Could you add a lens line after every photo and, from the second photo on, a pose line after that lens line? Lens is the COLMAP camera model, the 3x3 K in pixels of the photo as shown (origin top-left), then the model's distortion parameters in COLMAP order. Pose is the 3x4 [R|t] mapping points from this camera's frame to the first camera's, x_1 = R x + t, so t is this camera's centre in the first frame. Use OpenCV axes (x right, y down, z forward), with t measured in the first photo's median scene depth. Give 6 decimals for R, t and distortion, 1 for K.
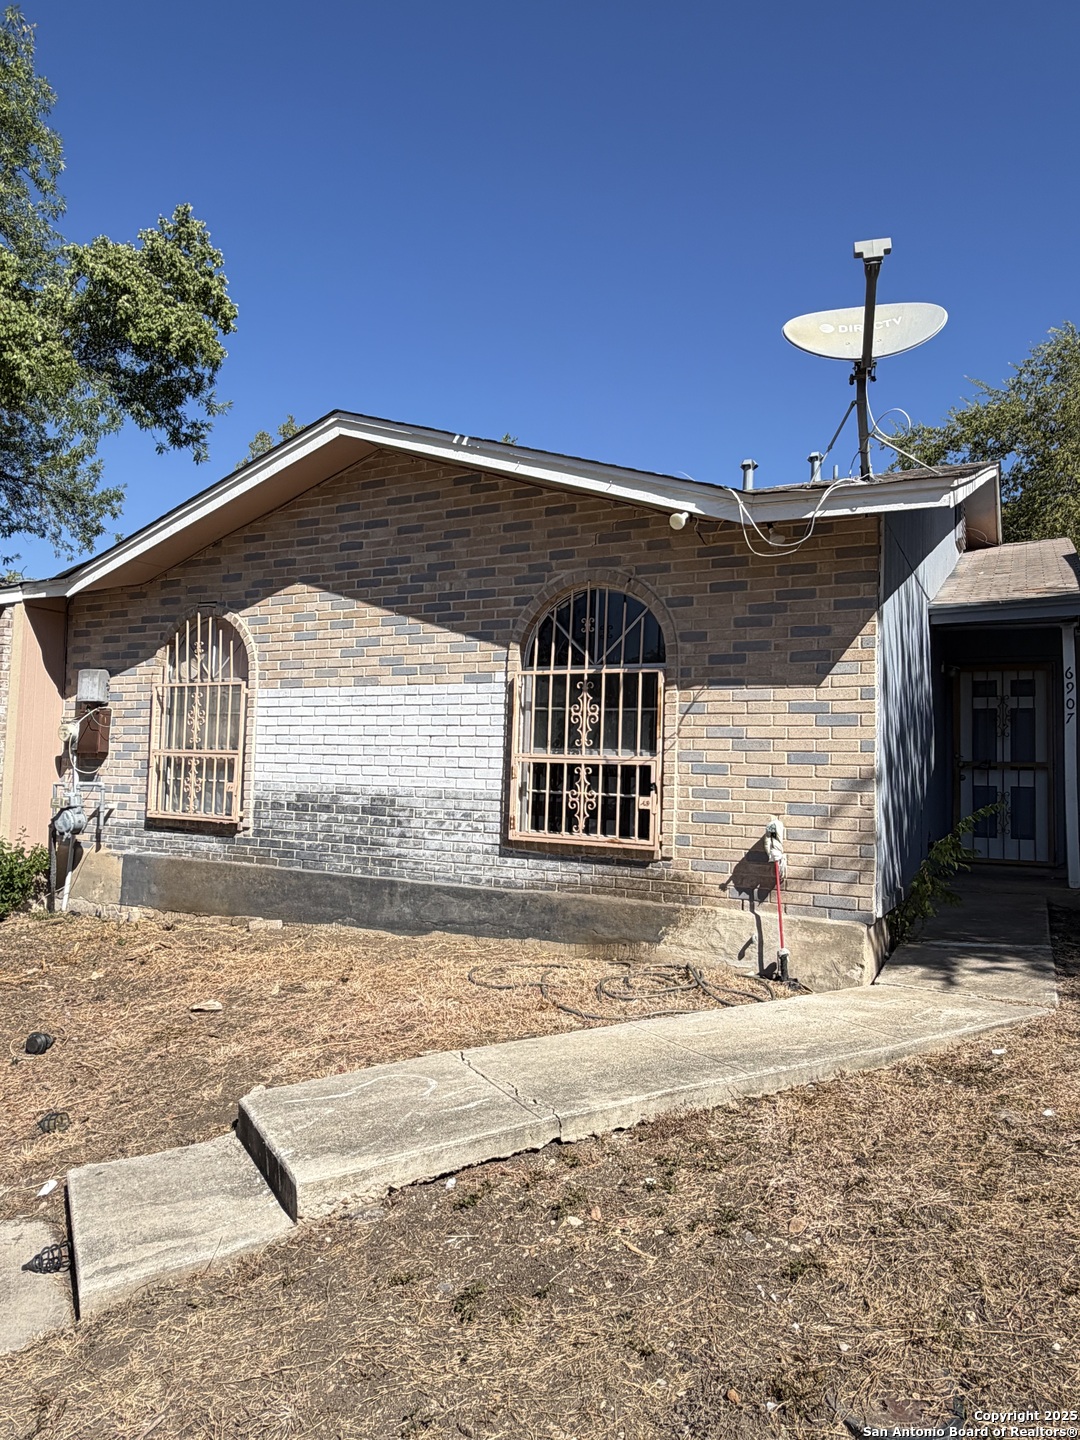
lens RADIAL K [[959.6, 0, 568.6], [0, 959.6, 724.0], [0, 0, 1]] dist [-0.001234, 0.036080]
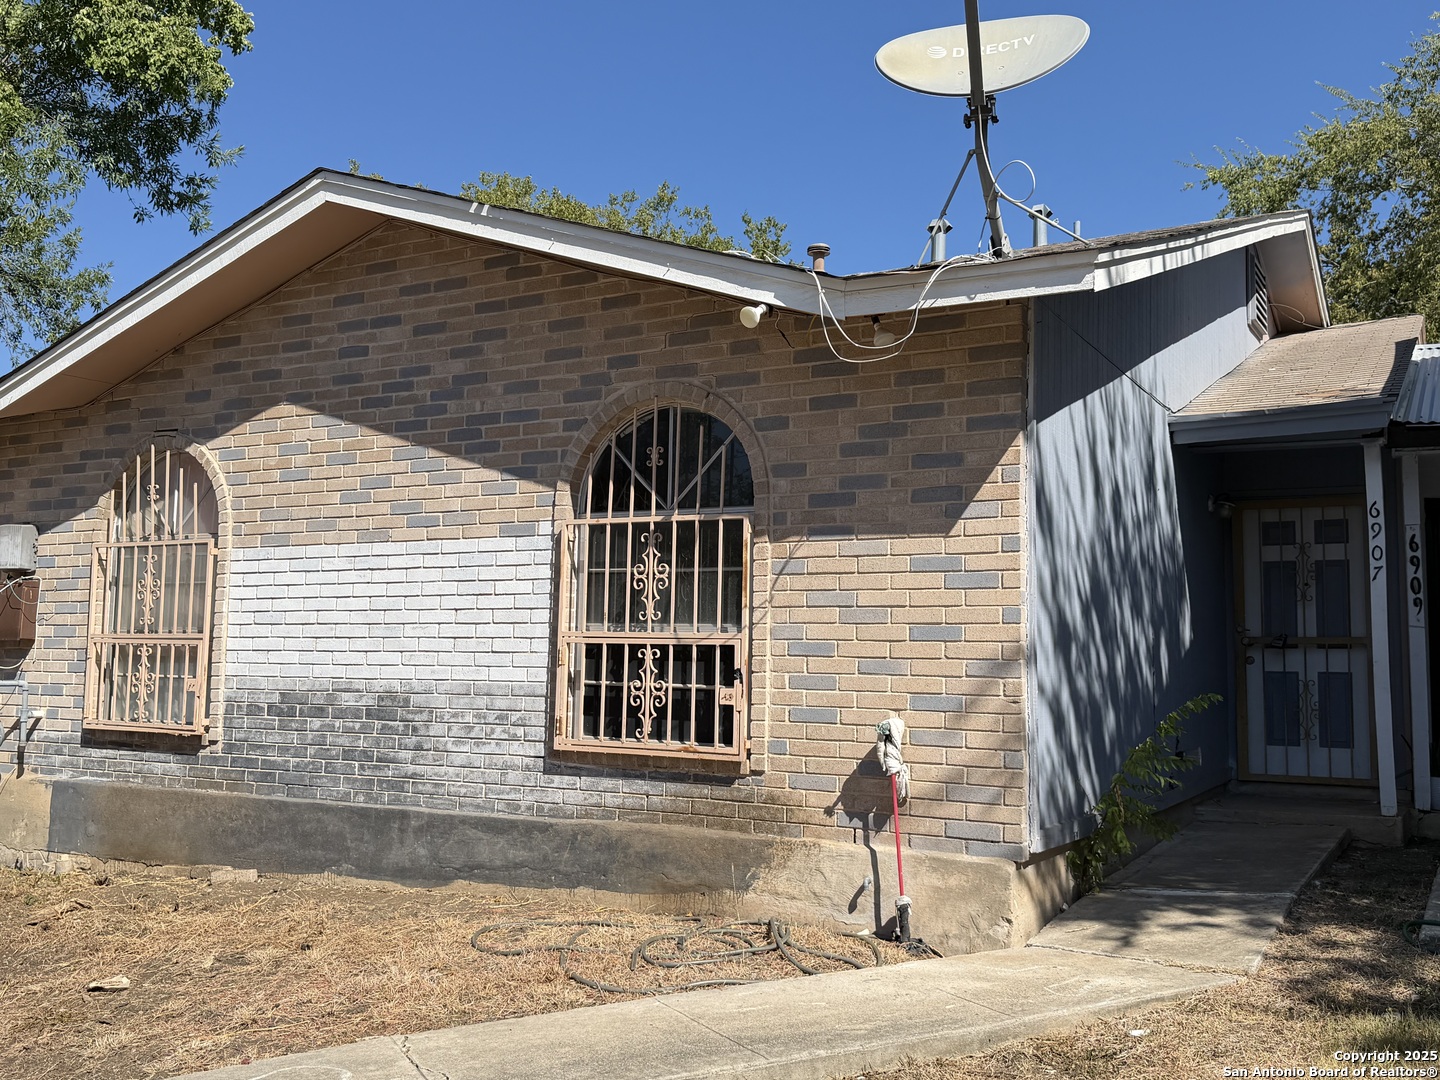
lens RADIAL K [[1366.9, 0, 732.6], [0, 1366.9, 541.0], [0, 0, 1]] dist [0.068105, 0.000000]
pose [[0.999558, -0.014368, -0.026012, 0.096655], [0.013425, 0.999260, -0.036053, 0.000764], [0.026511, 0.035688, 0.999011, -0.040877]]
